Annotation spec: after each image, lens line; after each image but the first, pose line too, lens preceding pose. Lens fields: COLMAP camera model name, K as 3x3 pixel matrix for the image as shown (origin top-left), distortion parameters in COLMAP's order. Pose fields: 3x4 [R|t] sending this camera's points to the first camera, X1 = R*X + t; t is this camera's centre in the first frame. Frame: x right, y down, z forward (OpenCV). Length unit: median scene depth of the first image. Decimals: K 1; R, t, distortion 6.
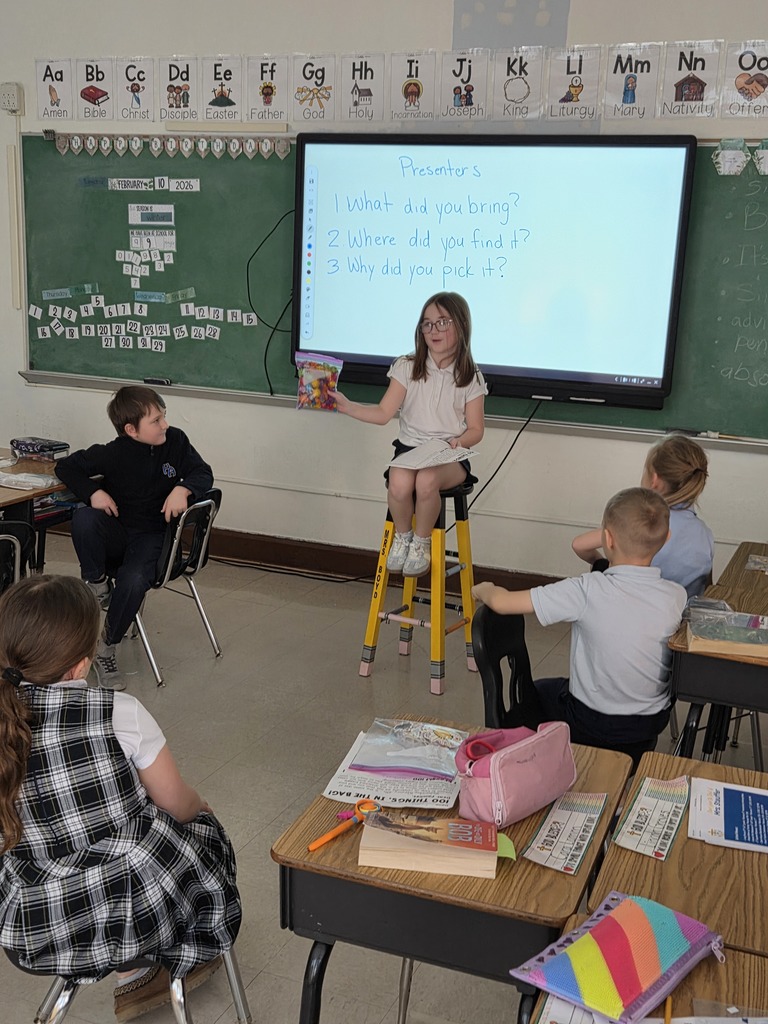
lens RADIAL K [[1165.5, 0, 385.0], [0, 1165.5, 510.8], [0, 0, 1]] dist [-0.025478, 0.000000]
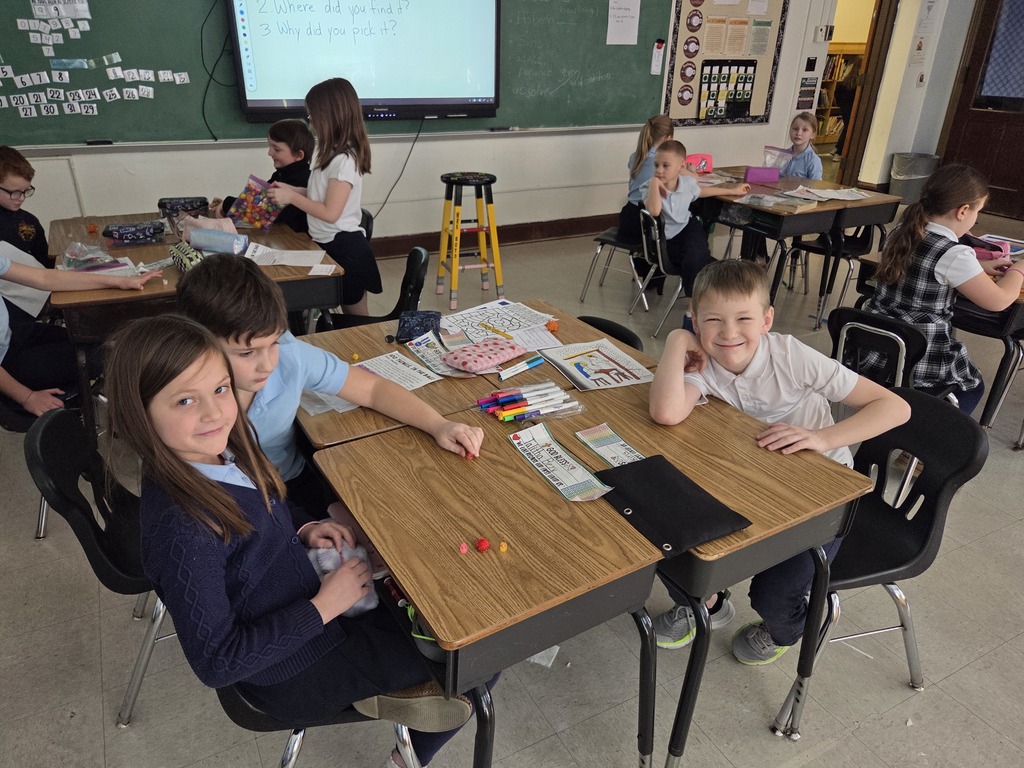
lens RADIAL K [[678.3, 0, 512.5], [0, 678.3, 388.7], [0, 0, 1]] dist [-0.019856, -0.007289]
pose [[0.641124, -0.375277, 0.669423, -0.475188], [0.157959, 0.918136, 0.363423, -0.063661], [-0.751005, -0.127257, 0.647917, 0.229742]]
